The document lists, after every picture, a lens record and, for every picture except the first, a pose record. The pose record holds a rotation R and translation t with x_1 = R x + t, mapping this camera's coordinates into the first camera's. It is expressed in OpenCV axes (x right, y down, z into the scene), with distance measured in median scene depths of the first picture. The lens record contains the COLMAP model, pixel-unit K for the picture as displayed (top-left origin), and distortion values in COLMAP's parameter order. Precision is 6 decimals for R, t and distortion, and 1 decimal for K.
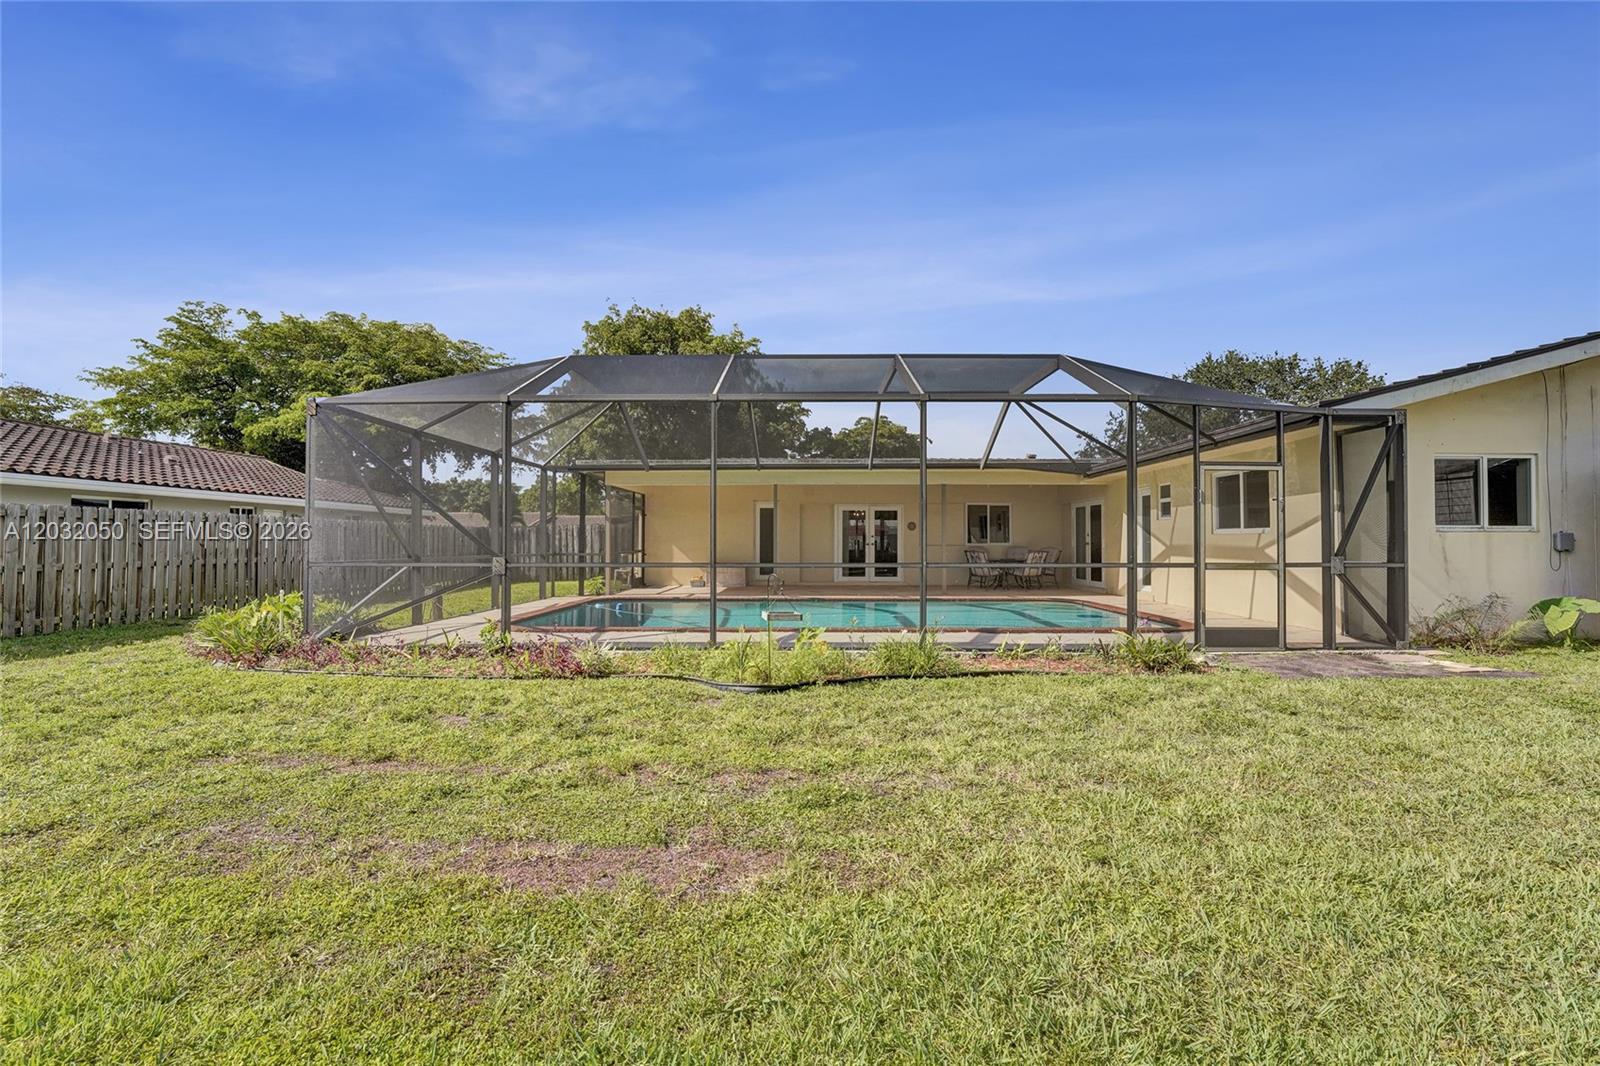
lens RADIAL K [[664.9, 0, 801.2], [0, 664.9, 528.1], [0, 0, 1]] dist [-0.072387, -0.000037]
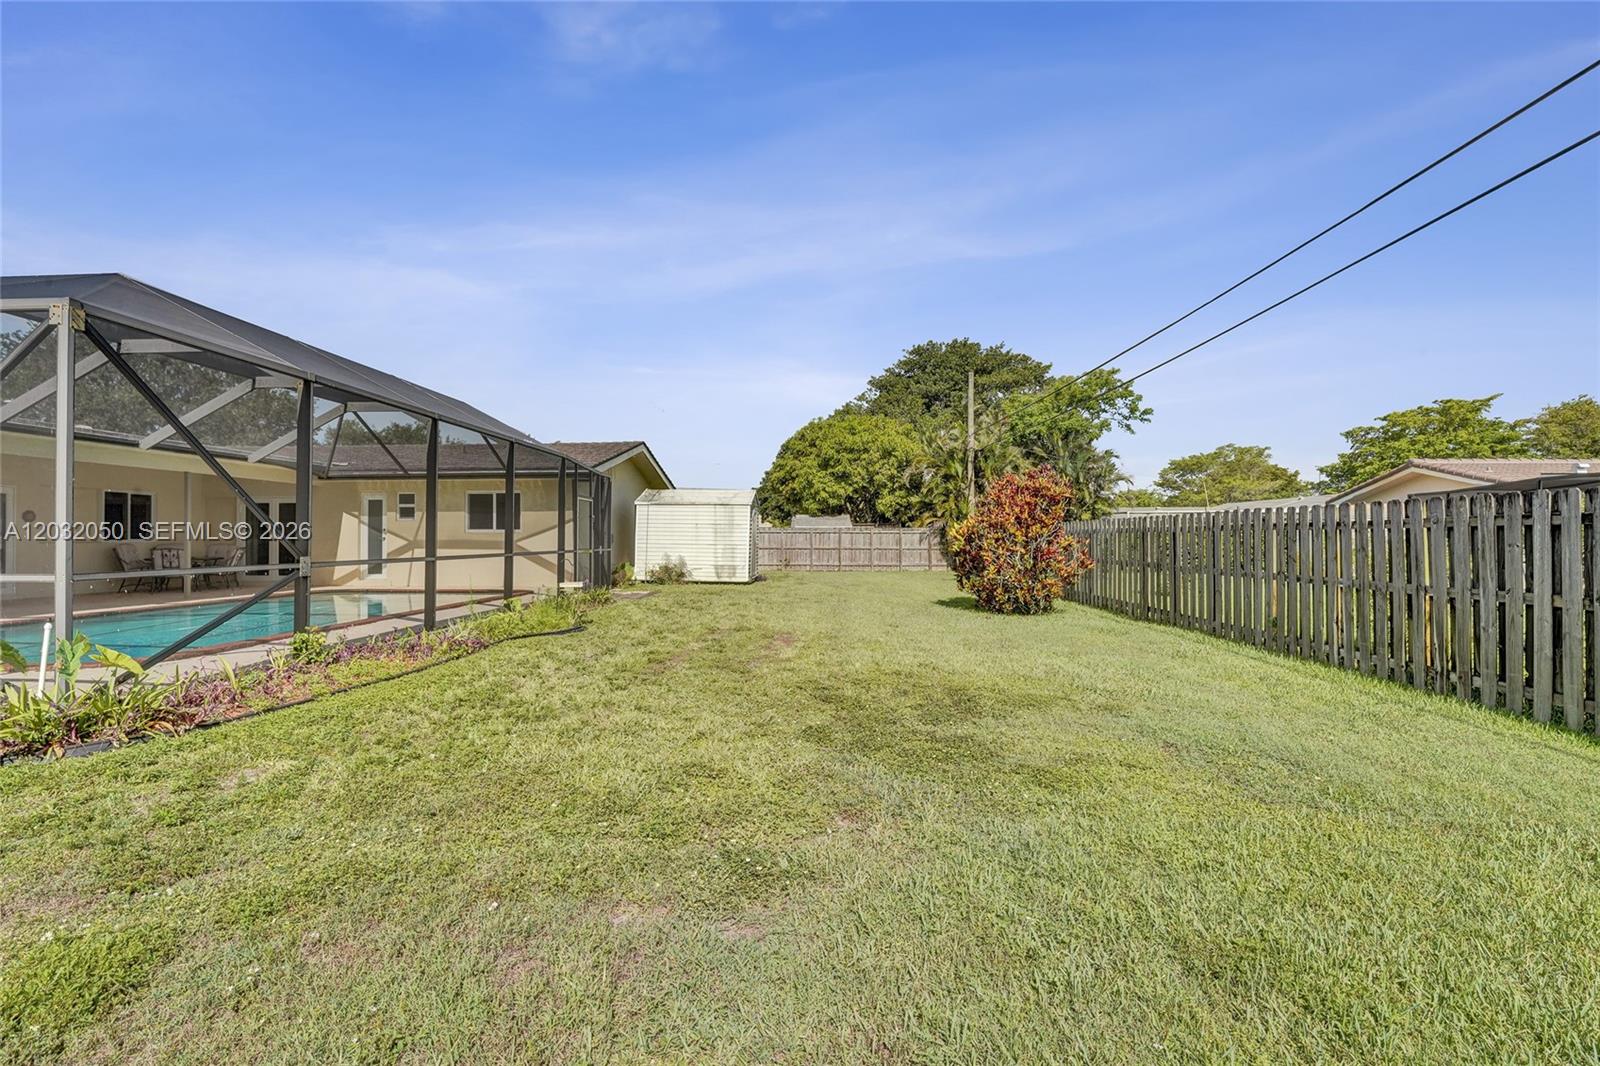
lens RADIAL K [[728.7, 0, 793.9], [0, 728.7, 536.8], [0, 0, 1]] dist [-0.015576, -0.000232]
pose [[-0.005285, -0.003625, 0.999979, -0.951414], [-0.025936, 0.999658, 0.003487, -0.006019], [-0.999650, -0.025917, -0.005377, 0.242028]]
